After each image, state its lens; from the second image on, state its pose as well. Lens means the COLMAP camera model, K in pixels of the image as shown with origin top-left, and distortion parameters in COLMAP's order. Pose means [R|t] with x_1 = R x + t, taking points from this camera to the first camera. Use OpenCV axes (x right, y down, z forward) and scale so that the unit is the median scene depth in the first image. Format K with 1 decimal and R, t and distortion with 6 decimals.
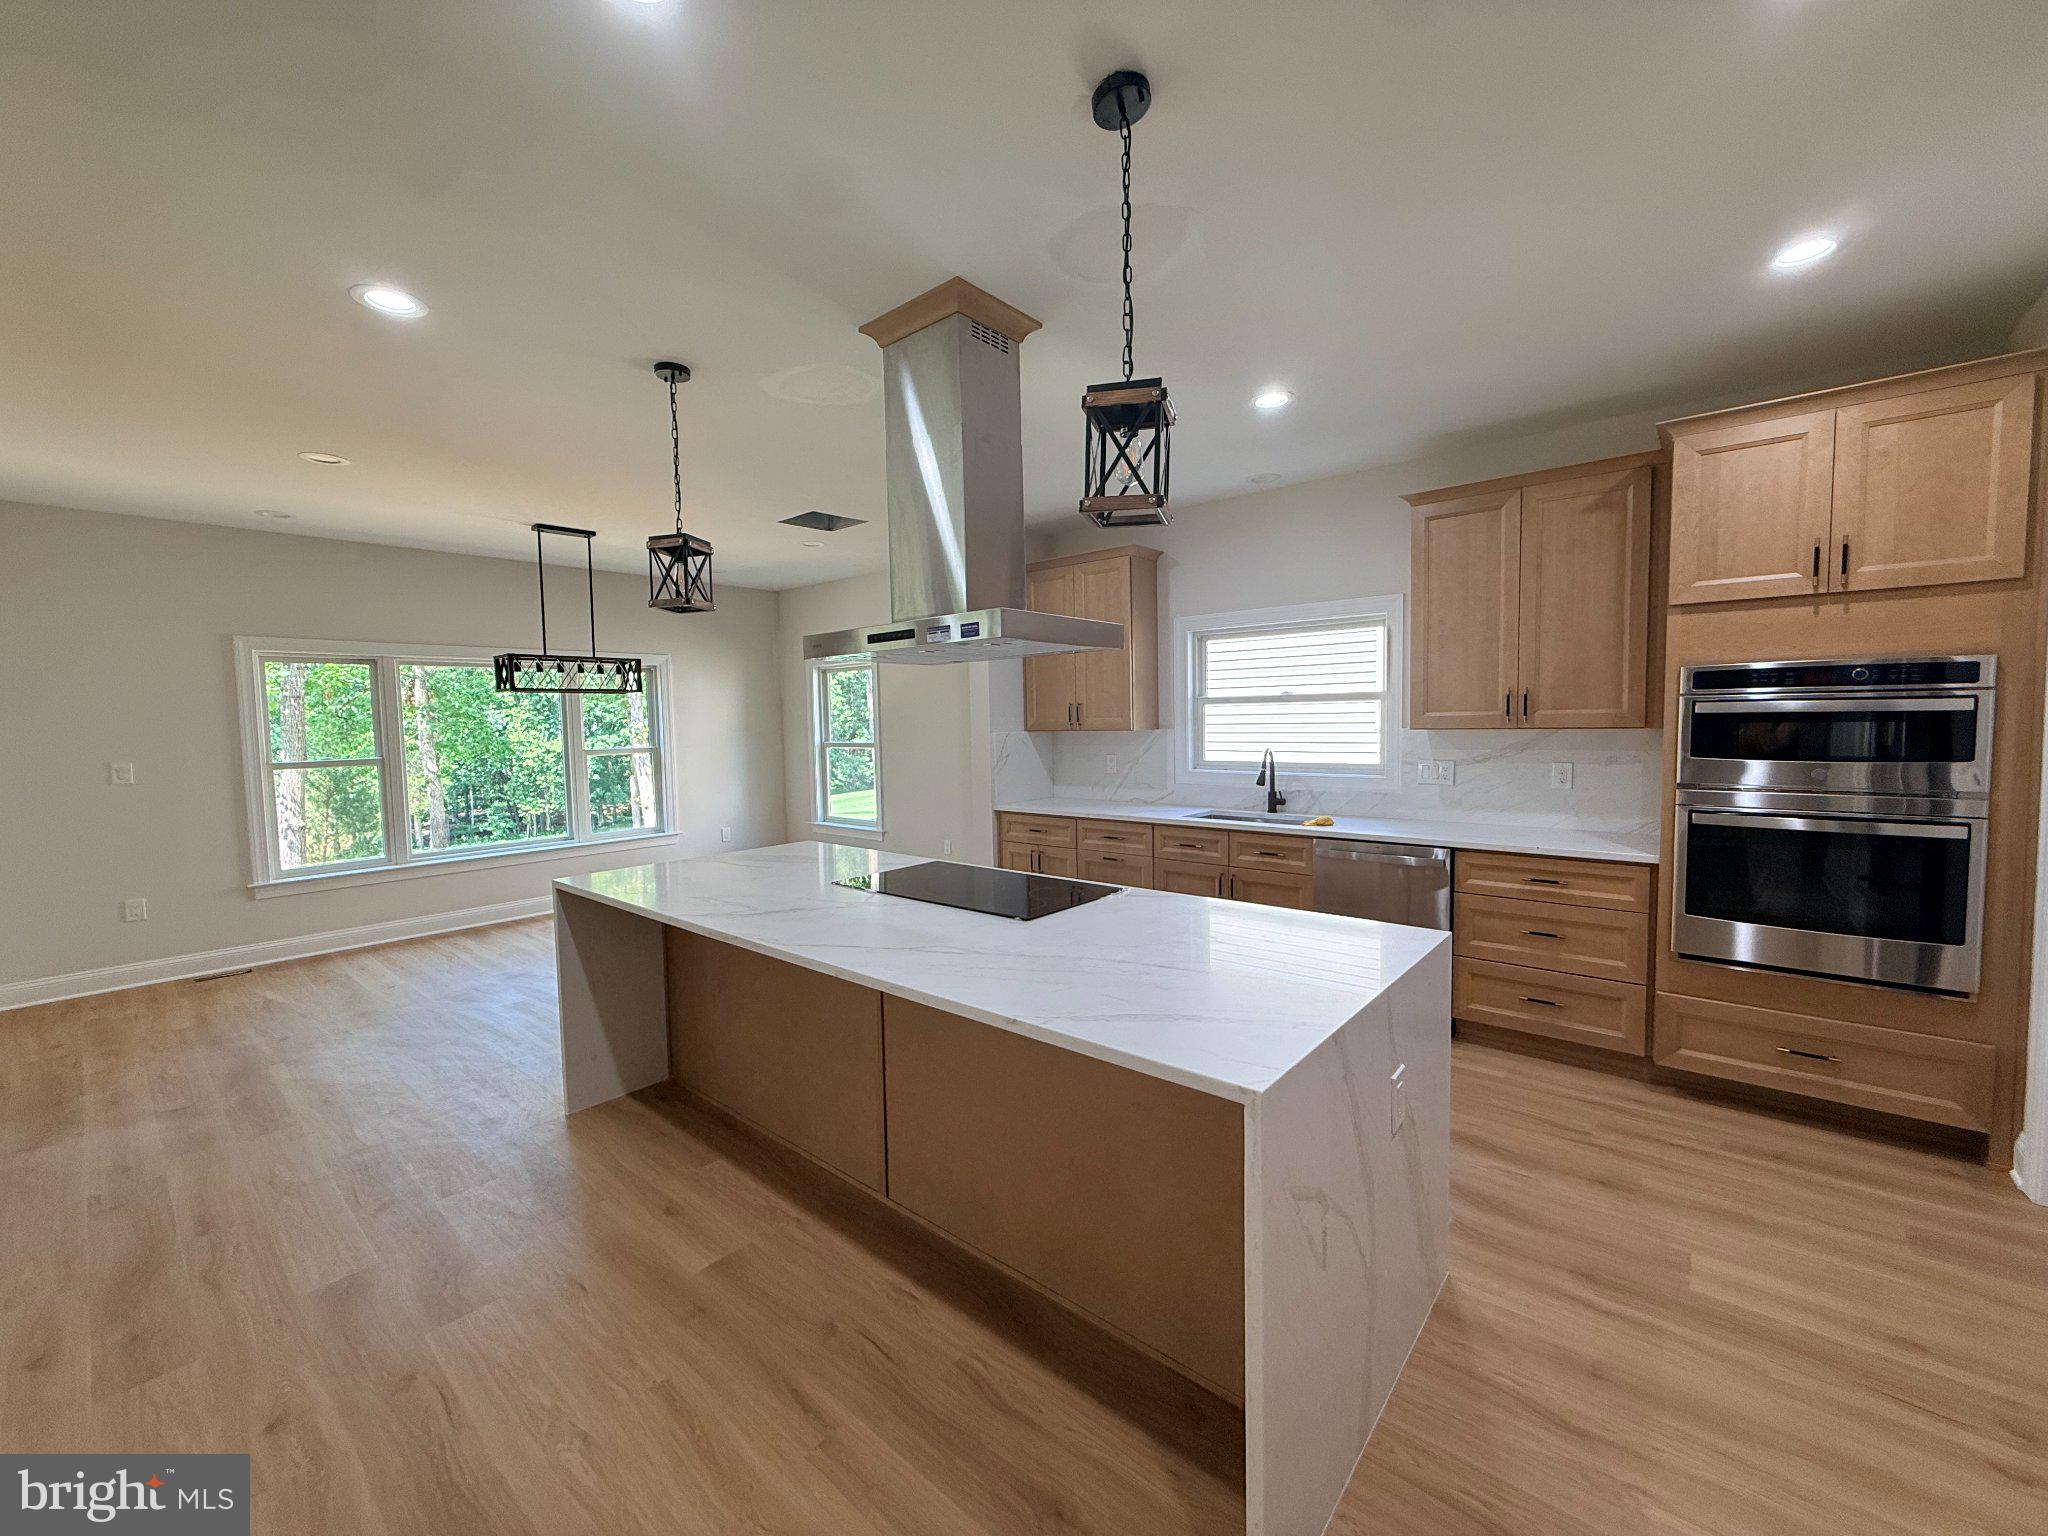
lens RADIAL K [[824.0, 0, 1016.2], [0, 824.0, 764.2], [0, 0, 1]] dist [0.000574, -0.000046]
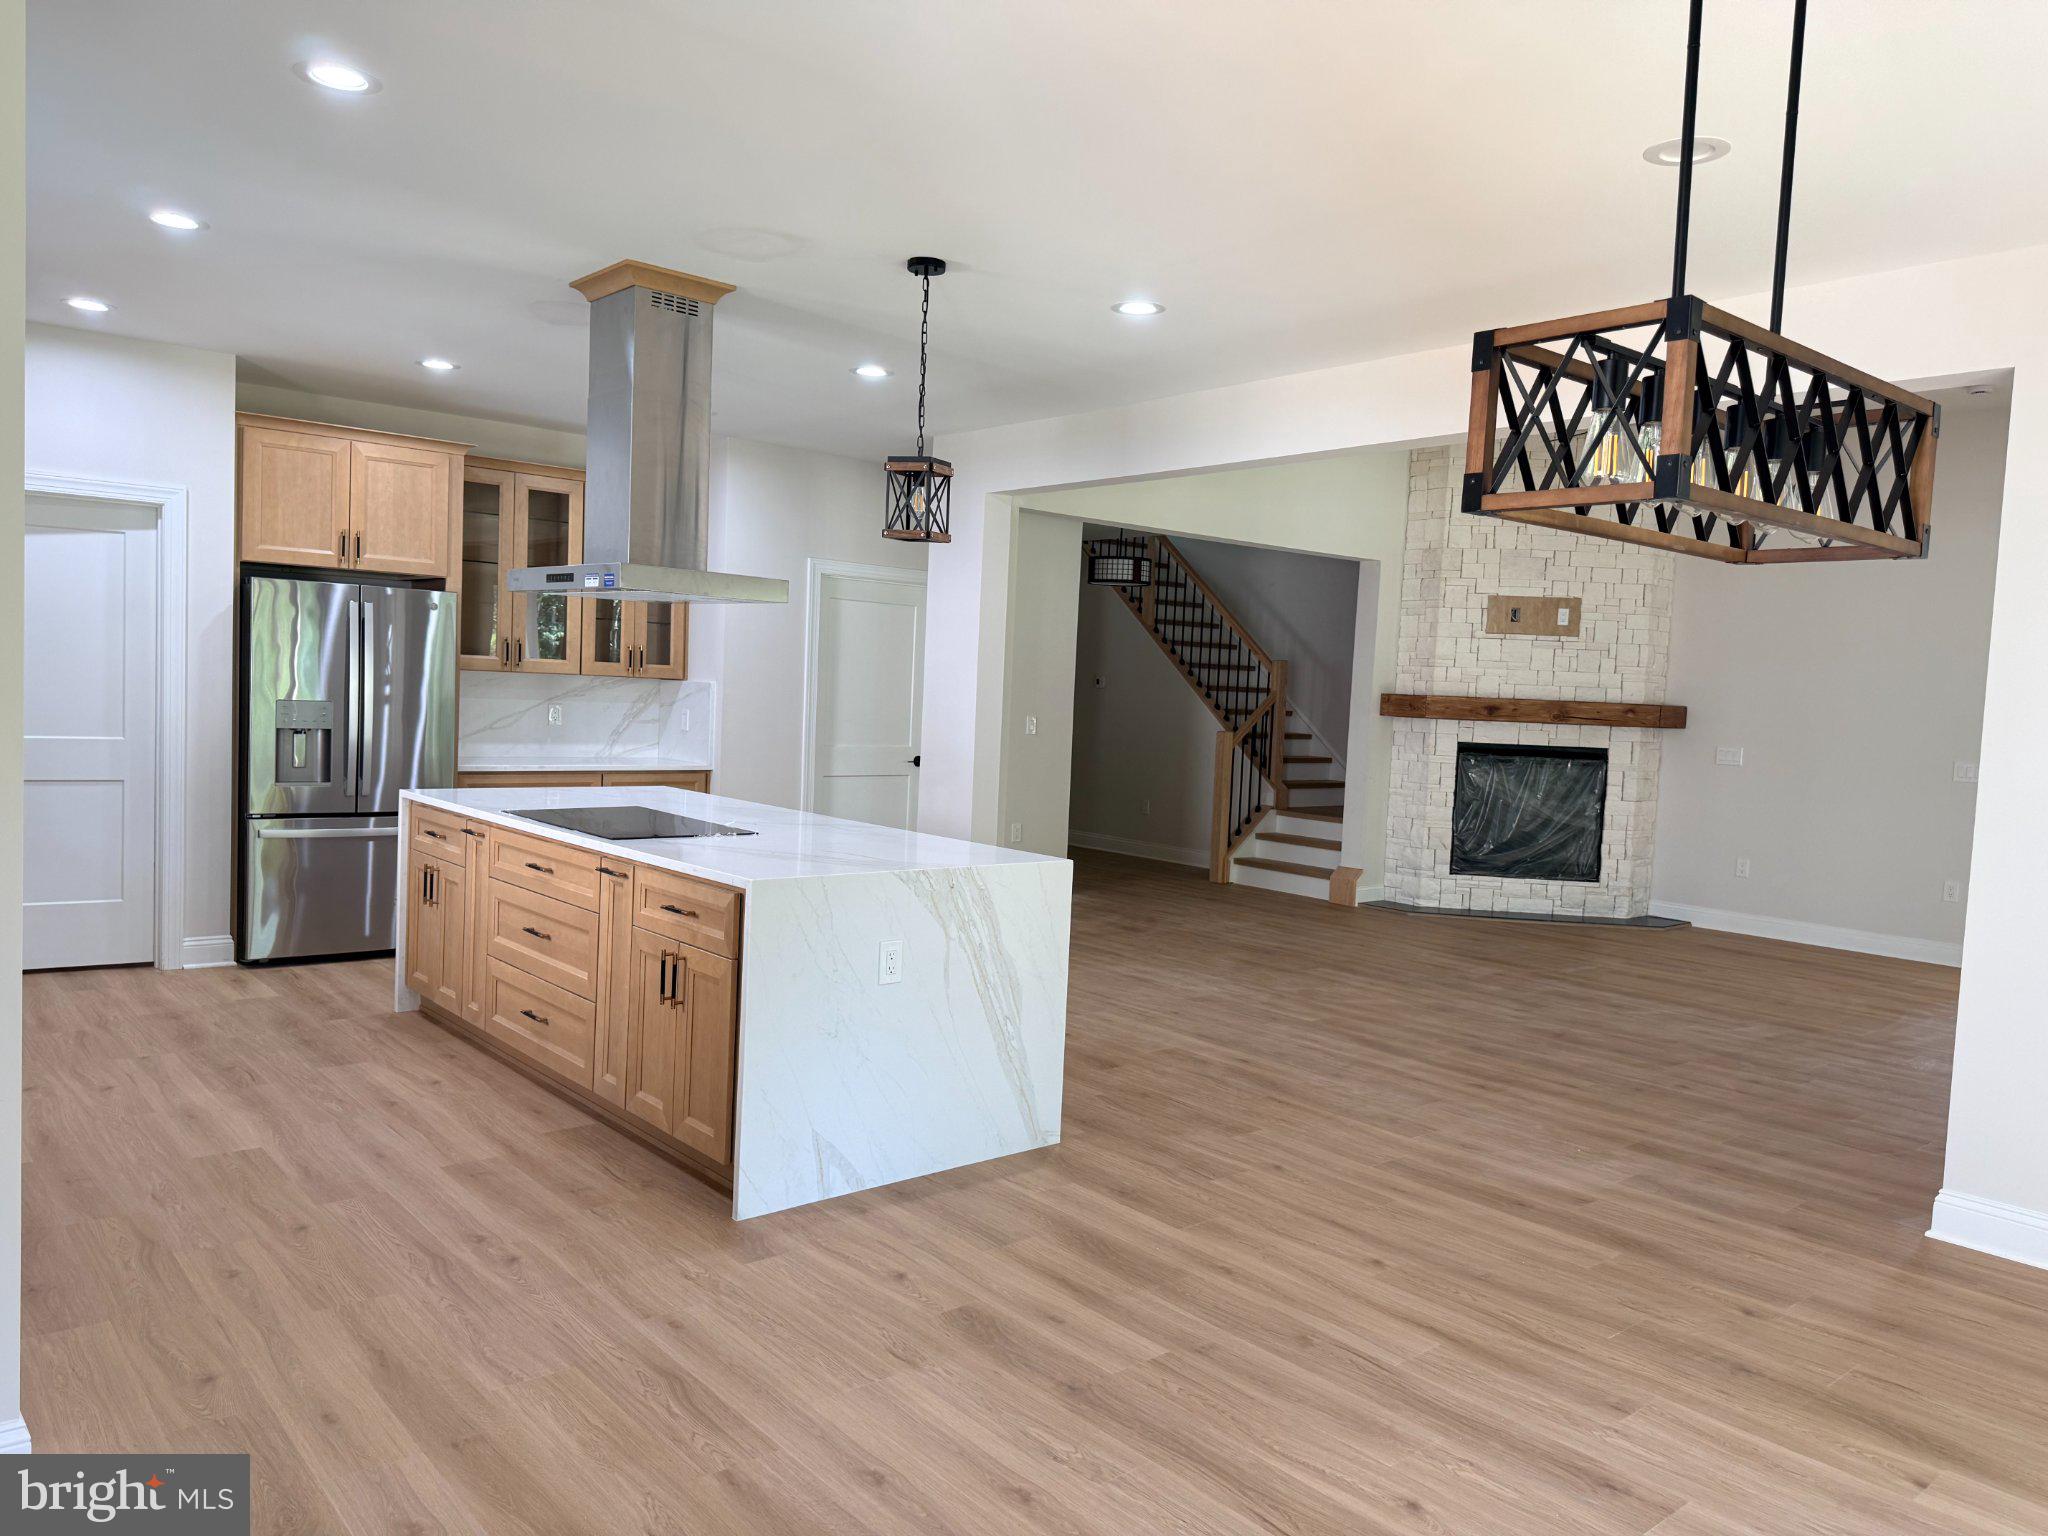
lens RADIAL K [[1433.6, 0, 1024.9], [0, 1433.6, 773.8], [0, 0, 1]] dist [-0.001460, -0.000007]
pose [[-0.988636, -0.032669, 0.146738, -0.783238], [-0.015381, 0.992962, 0.117434, -0.128918], [-0.149542, 0.113842, -0.982180, 2.619261]]
